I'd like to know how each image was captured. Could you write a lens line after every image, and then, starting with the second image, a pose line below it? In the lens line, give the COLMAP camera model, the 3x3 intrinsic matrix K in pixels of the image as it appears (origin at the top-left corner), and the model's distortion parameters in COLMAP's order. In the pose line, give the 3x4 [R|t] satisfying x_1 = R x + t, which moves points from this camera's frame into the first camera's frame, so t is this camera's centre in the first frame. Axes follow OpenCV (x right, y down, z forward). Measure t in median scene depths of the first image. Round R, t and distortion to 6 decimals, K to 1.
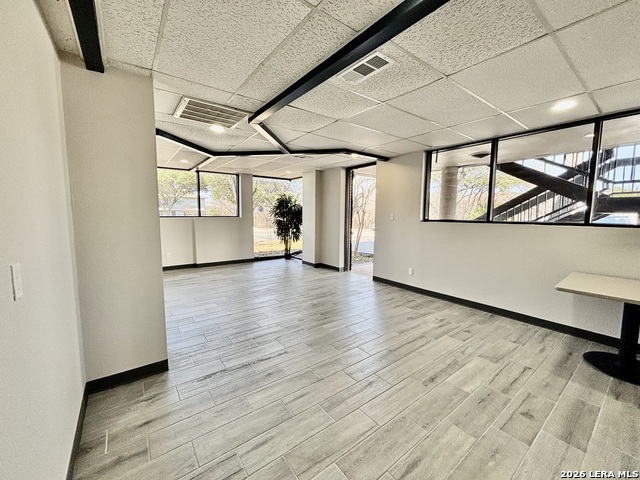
lens RADIAL K [[260.8, 0, 321.9], [0, 260.8, 239.6], [0, 0, 1]] dist [0.001644, 0.000034]
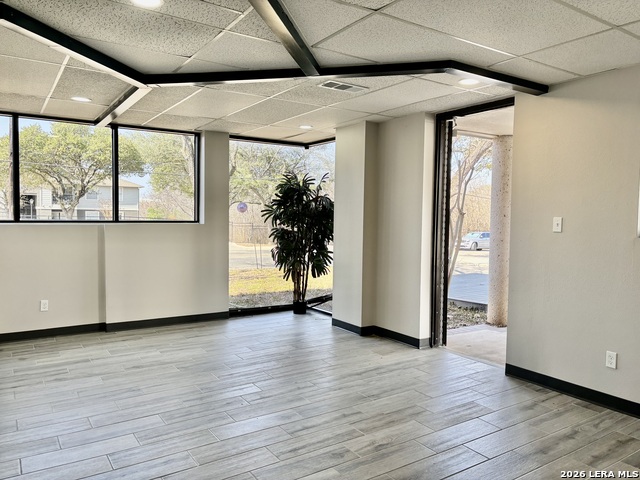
lens RADIAL K [[480.0, 0, 319.3], [0, 480.0, 239.3], [0, 0, 1]] dist [-0.013634, -0.005254]
pose [[0.997805, 0.007793, -0.065763, -0.049525], [-0.011252, 0.998563, -0.052393, -0.016216], [0.065260, 0.053018, 0.996459, 0.173798]]
